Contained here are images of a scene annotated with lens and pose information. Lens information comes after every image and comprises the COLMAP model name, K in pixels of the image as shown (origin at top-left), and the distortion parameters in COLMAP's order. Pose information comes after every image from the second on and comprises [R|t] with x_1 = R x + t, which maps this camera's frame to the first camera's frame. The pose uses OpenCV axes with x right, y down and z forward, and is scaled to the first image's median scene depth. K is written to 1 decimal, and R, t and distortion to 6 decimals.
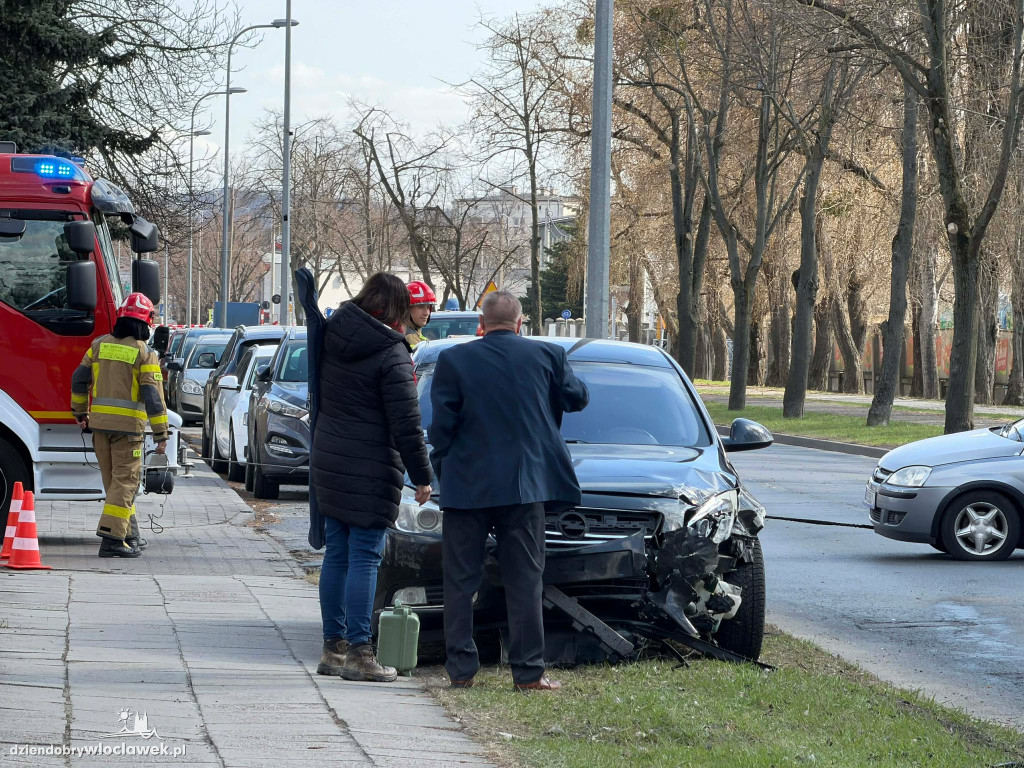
lens RADIAL K [[6029.8, 0, 512.0], [0, 6029.8, 384.0], [0, 0, 1]] dist [0.331859, 8.611822]
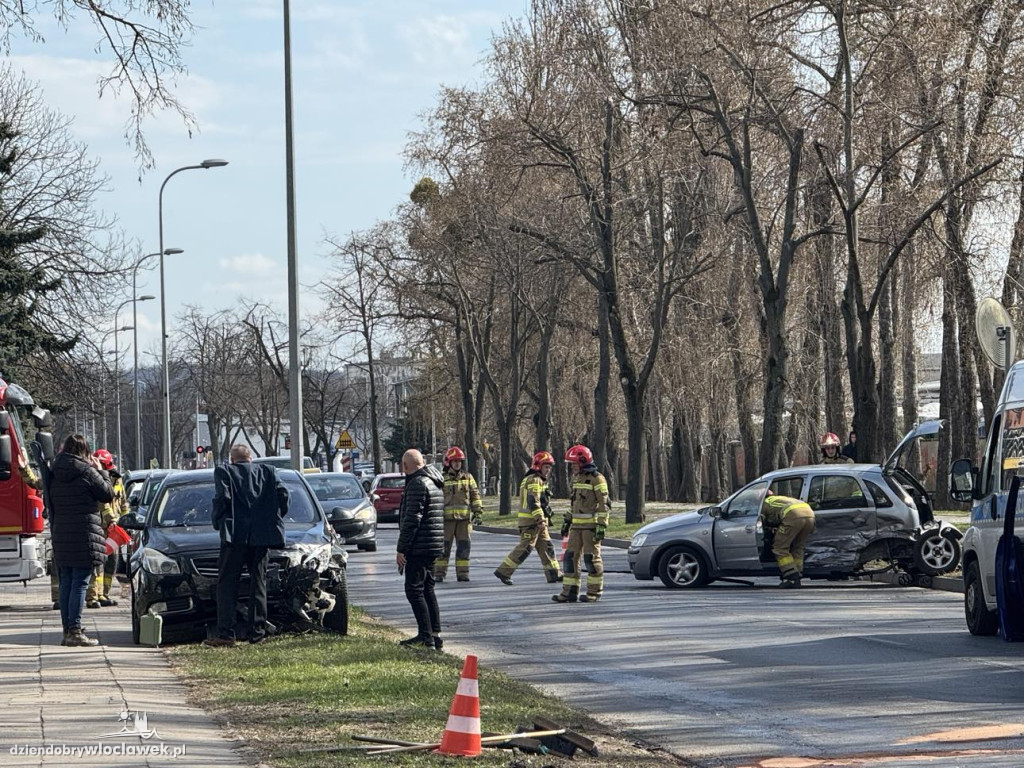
lens RADIAL K [[4878.3, 0, 512.0], [0, 4878.3, 384.0], [0, 0, 1]] dist [0.116758, -1.373963]
pose [[0.998730, -0.045254, 0.022162, 0.017835], [0.045797, 0.998646, -0.024660, 0.002203], [-0.021016, 0.025644, 0.999450, -0.153160]]
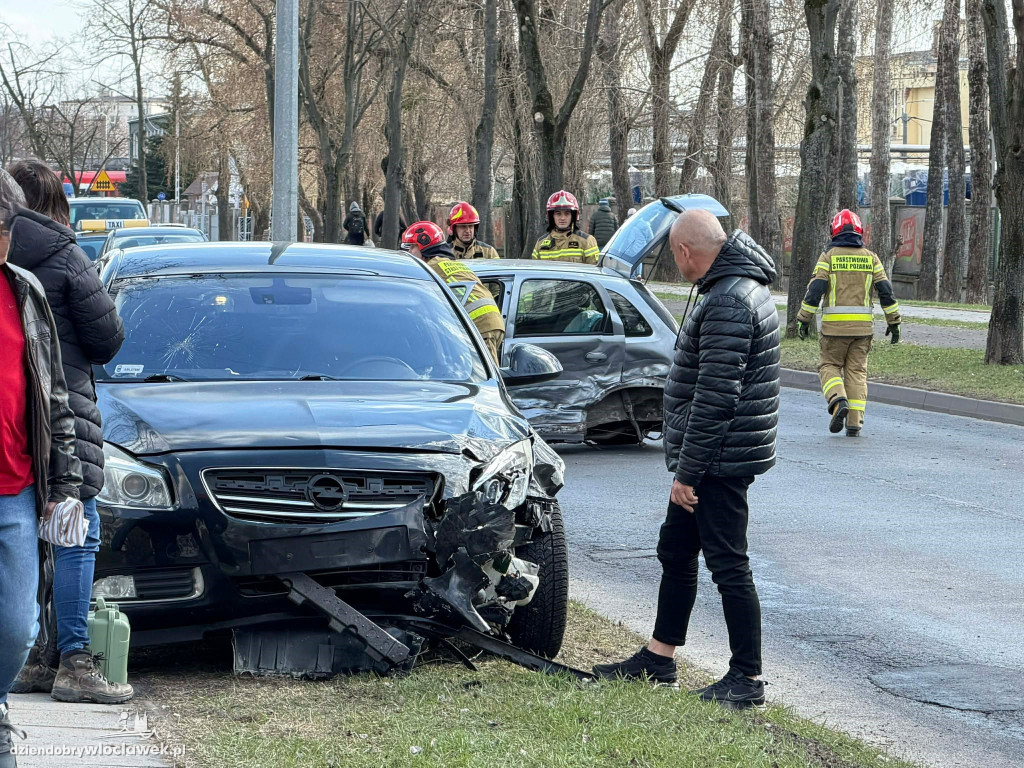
lens RADIAL K [[4878.3, 0, 512.0], [0, 4878.3, 384.0], [0, 0, 1]] dist [0.116758, -1.373963]
pose [[0.996525, -0.013071, 0.082258, -0.004808], [0.010803, 0.999551, 0.027957, -0.002052], [-0.082586, -0.026971, 0.996219, 0.106630]]
